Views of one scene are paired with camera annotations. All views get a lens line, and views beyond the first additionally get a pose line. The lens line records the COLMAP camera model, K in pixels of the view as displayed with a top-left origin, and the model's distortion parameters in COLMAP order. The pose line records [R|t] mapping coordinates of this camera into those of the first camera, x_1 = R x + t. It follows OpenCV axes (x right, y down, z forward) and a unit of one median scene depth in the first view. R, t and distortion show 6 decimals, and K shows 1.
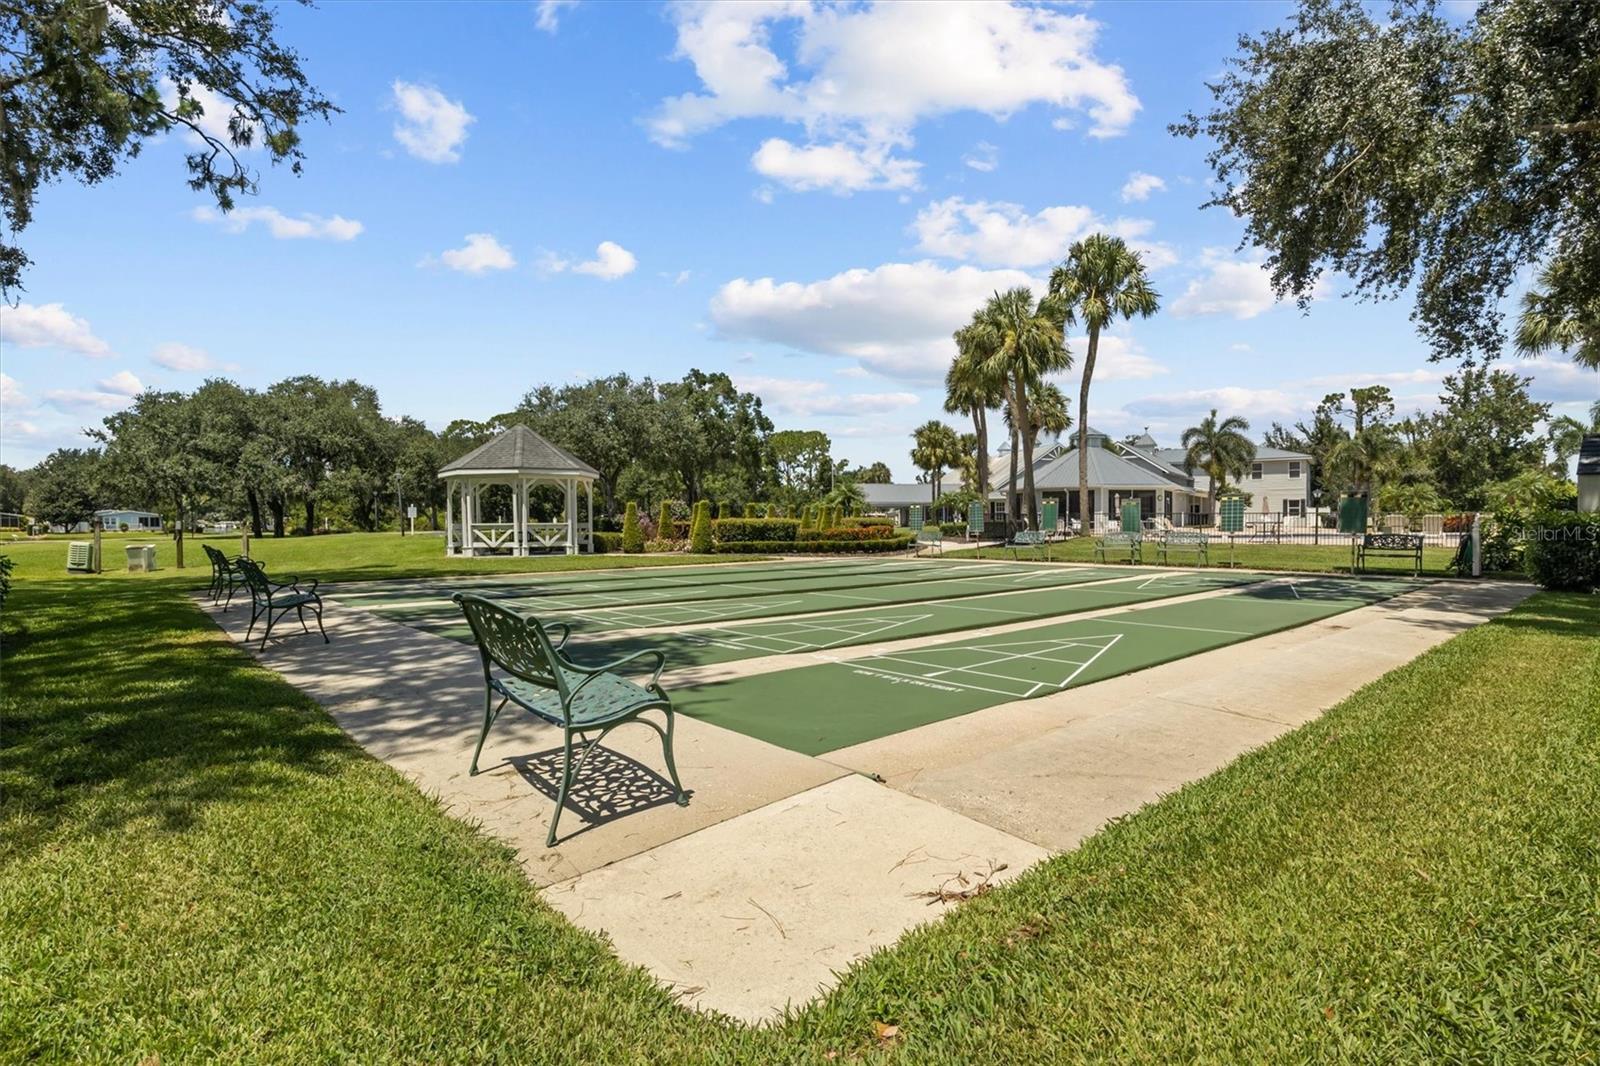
lens RADIAL K [[898.8, 0, 800.0], [0, 898.8, 533.0], [0, 0, 1]] dist [0.001549, 0.000681]
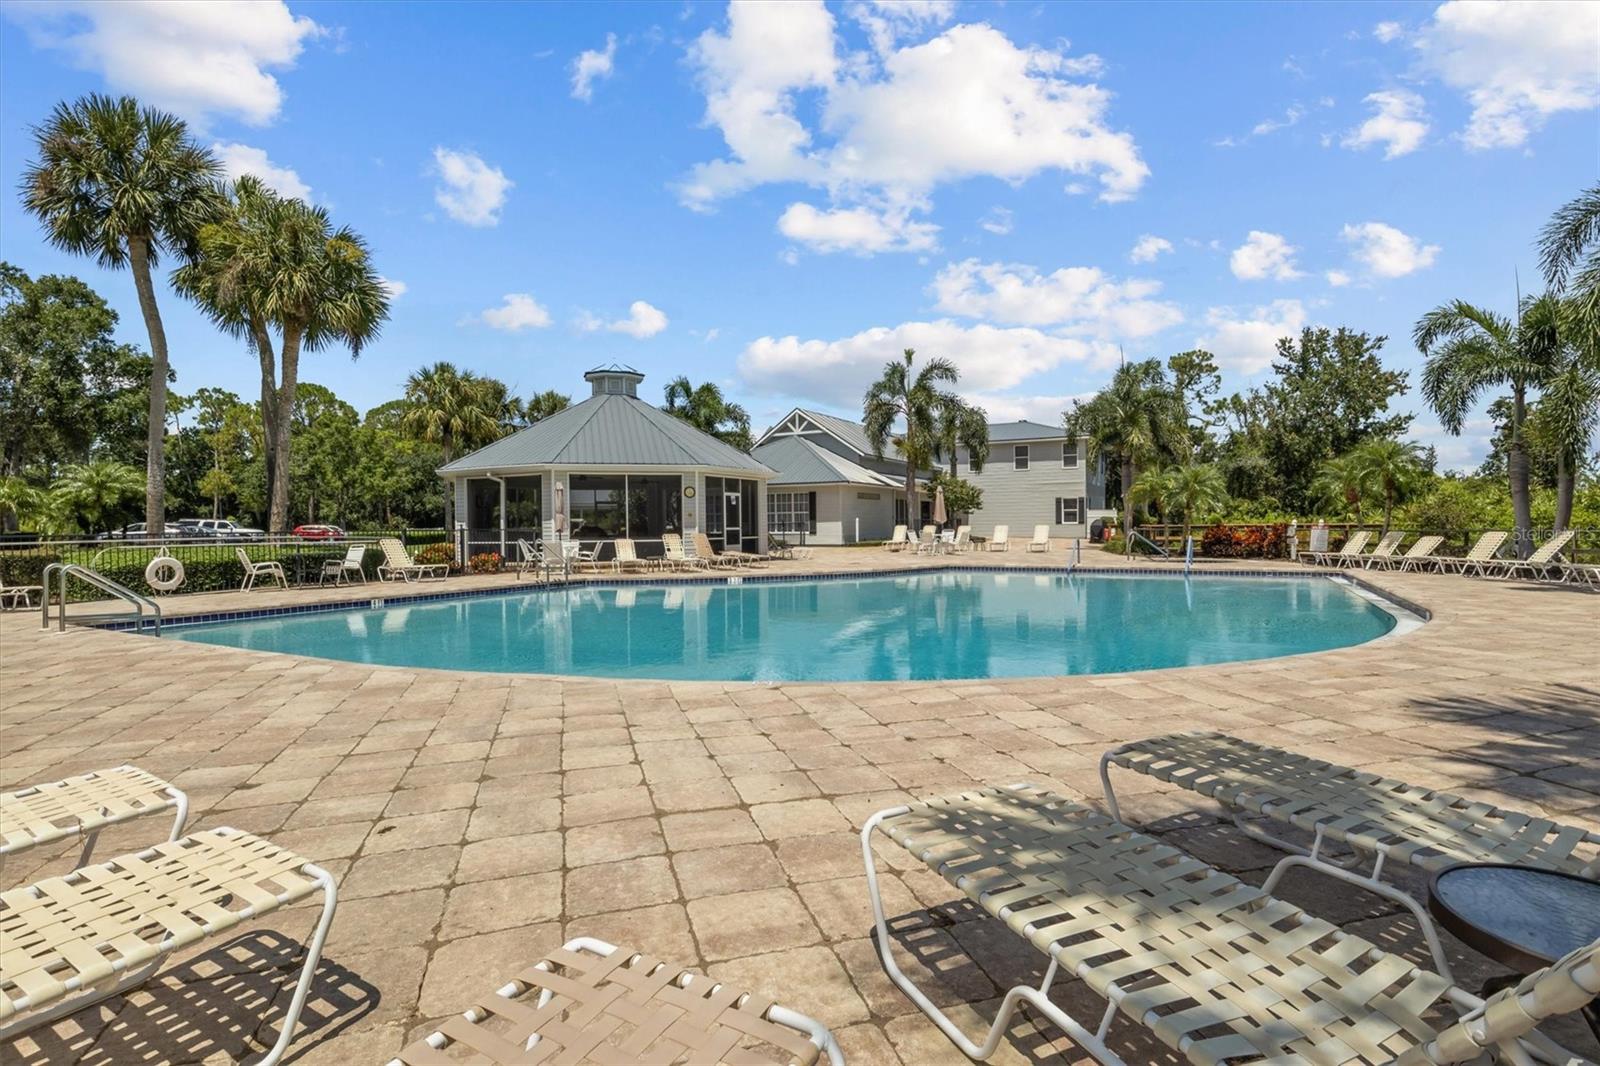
lens RADIAL K [[898.8, 0, 800.0], [0, 898.8, 533.0], [0, 0, 1]] dist [0.001549, 0.000681]
pose [[0.994165, -0.005957, 0.107709, 0.236743], [0.006329, 0.999975, -0.003110, -0.008334], [-0.107687, 0.003774, 0.994178, 0.295229]]
